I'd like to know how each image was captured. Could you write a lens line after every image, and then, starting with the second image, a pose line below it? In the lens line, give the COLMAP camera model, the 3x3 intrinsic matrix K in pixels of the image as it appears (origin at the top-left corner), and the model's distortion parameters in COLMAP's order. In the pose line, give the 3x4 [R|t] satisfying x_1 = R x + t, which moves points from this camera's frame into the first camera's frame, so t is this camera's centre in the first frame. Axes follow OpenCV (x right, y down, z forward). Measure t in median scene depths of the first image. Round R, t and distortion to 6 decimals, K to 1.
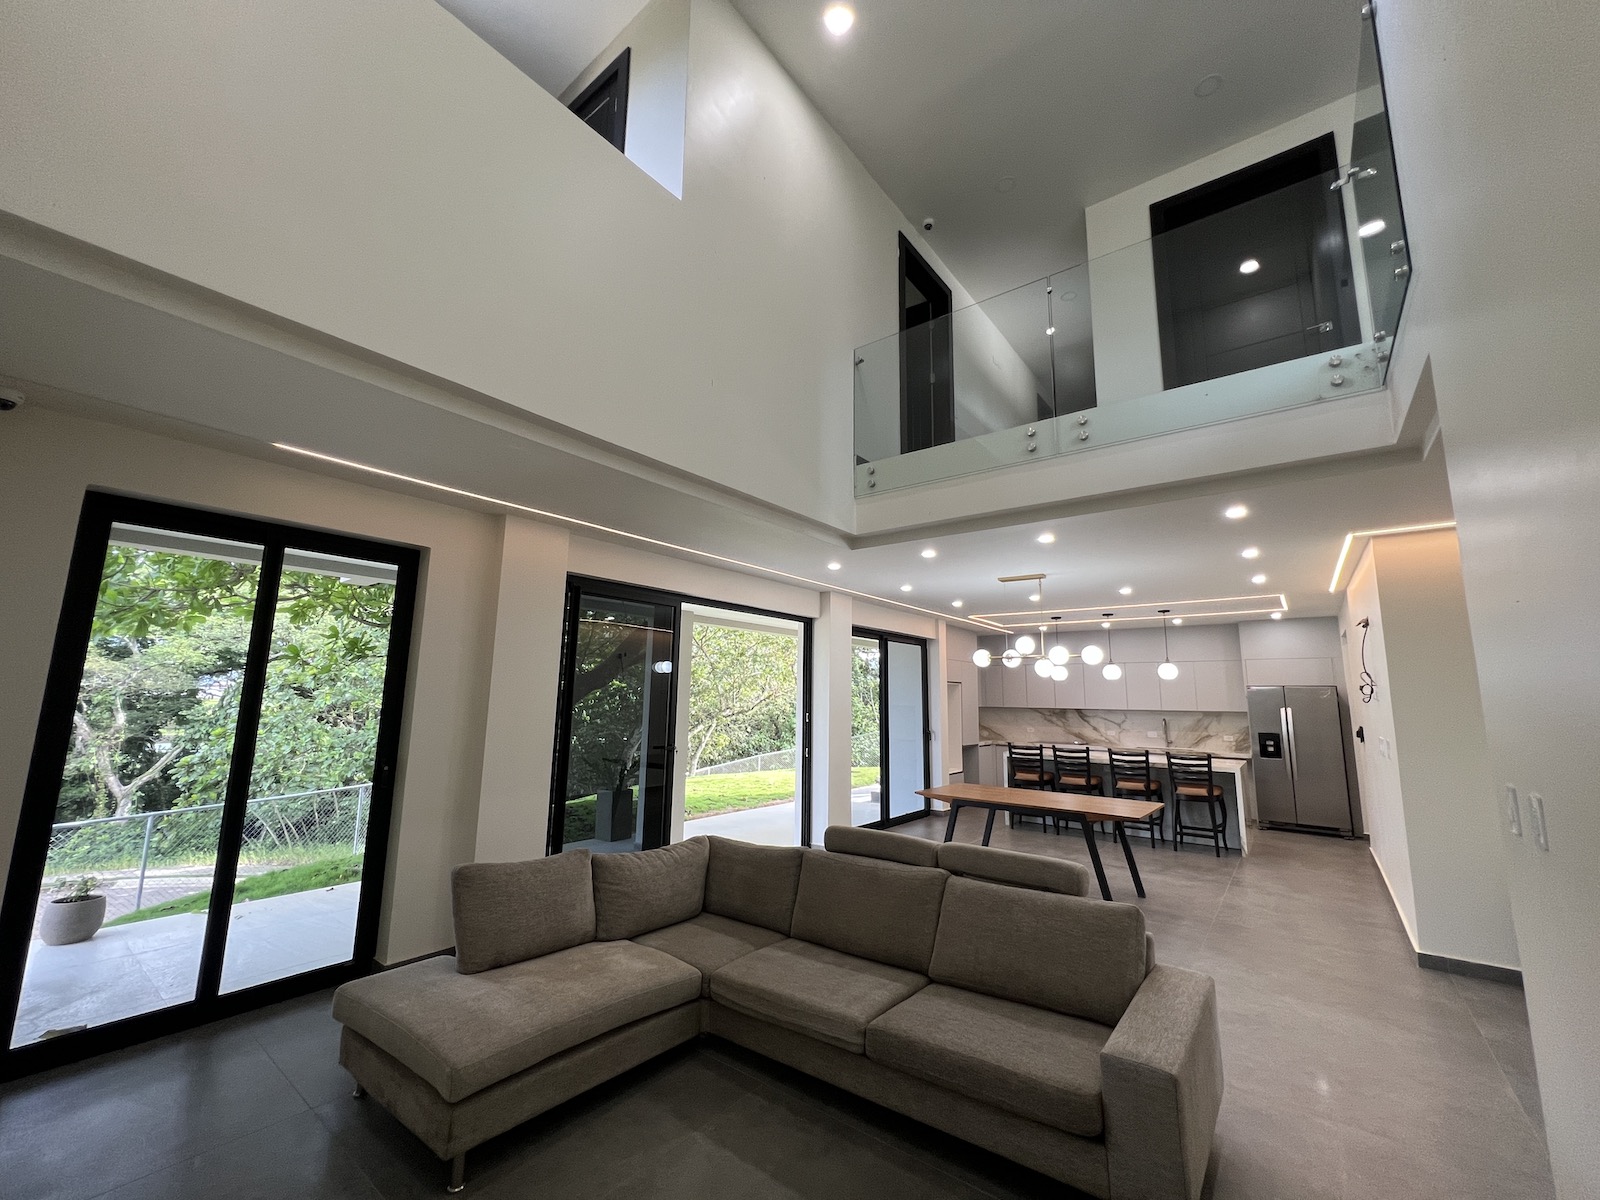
lens RADIAL K [[639.0, 0, 800.0], [0, 639.0, 600.0], [0, 0, 1]] dist [-0.000439, -0.000076]
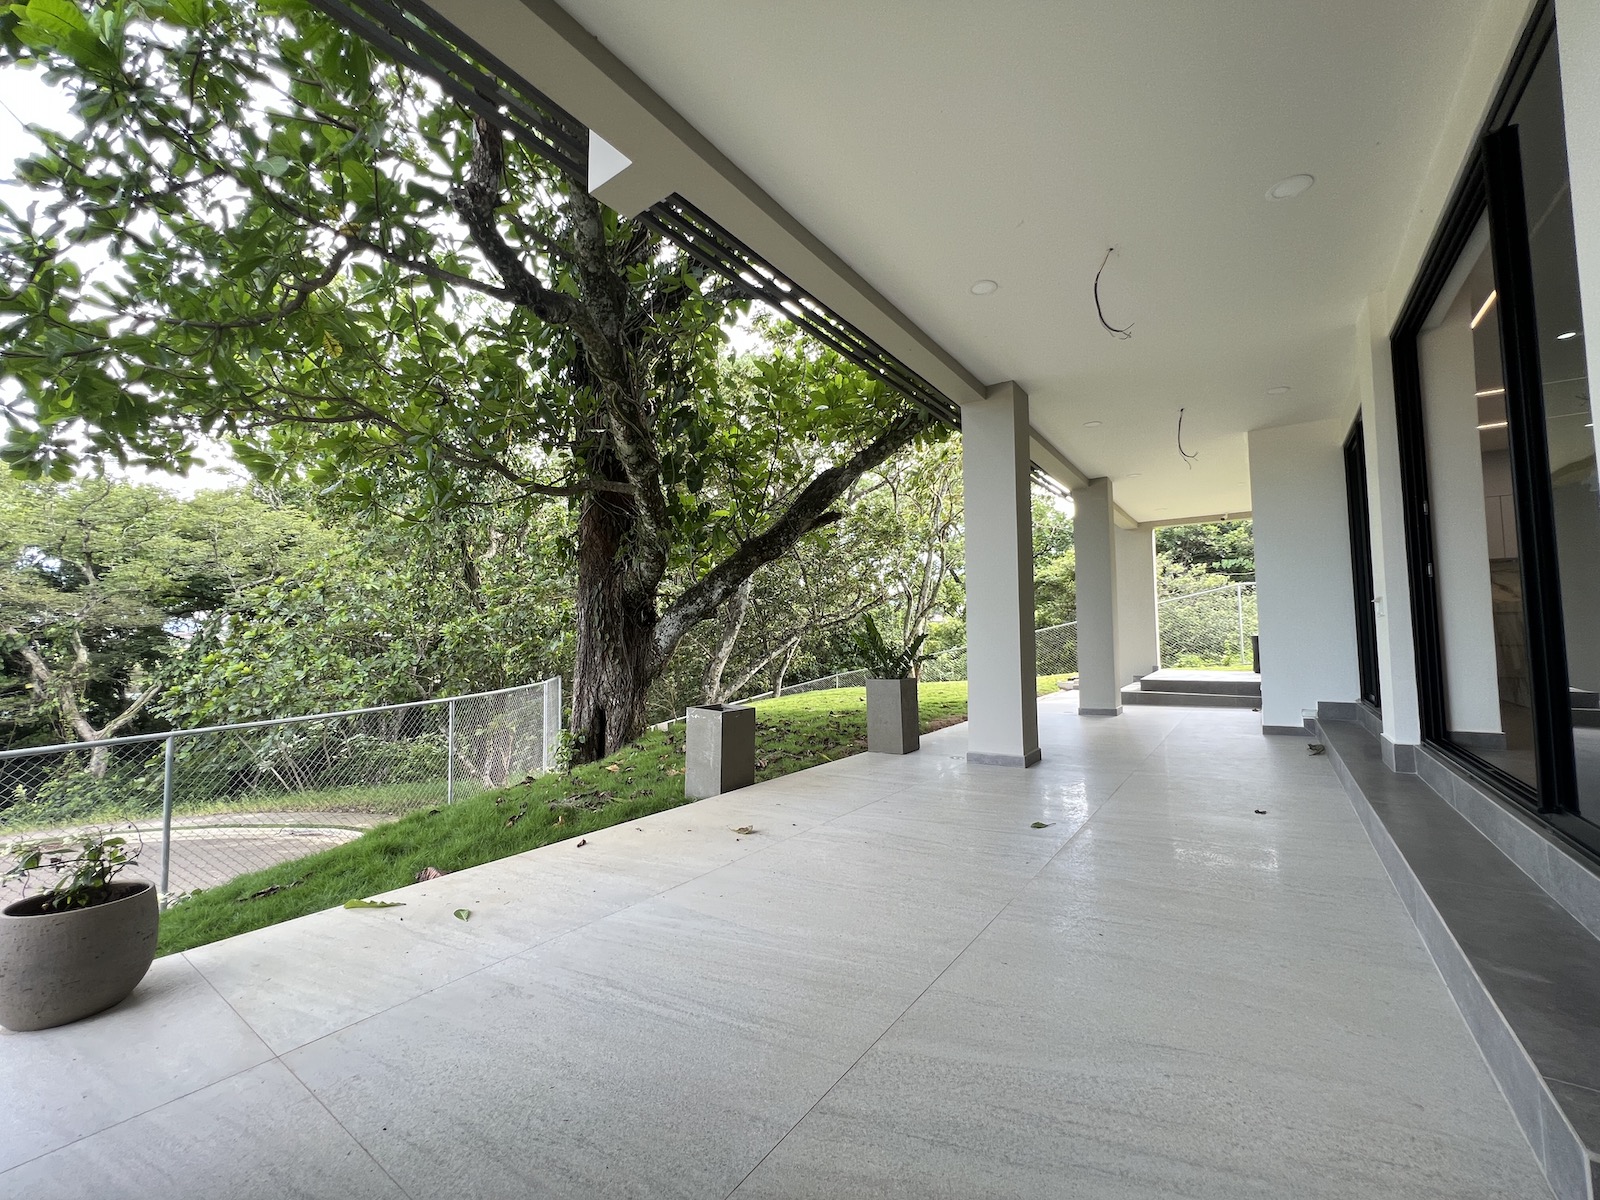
lens RADIAL K [[639.0, 0, 800.0], [0, 639.0, 600.0], [0, 0, 1]] dist [-0.000439, -0.000076]
pose [[0.999055, -0.022087, 0.037445, -0.124623], [0.018387, 0.995171, 0.096419, 0.046699], [-0.039394, -0.095639, 0.994636, 0.109025]]
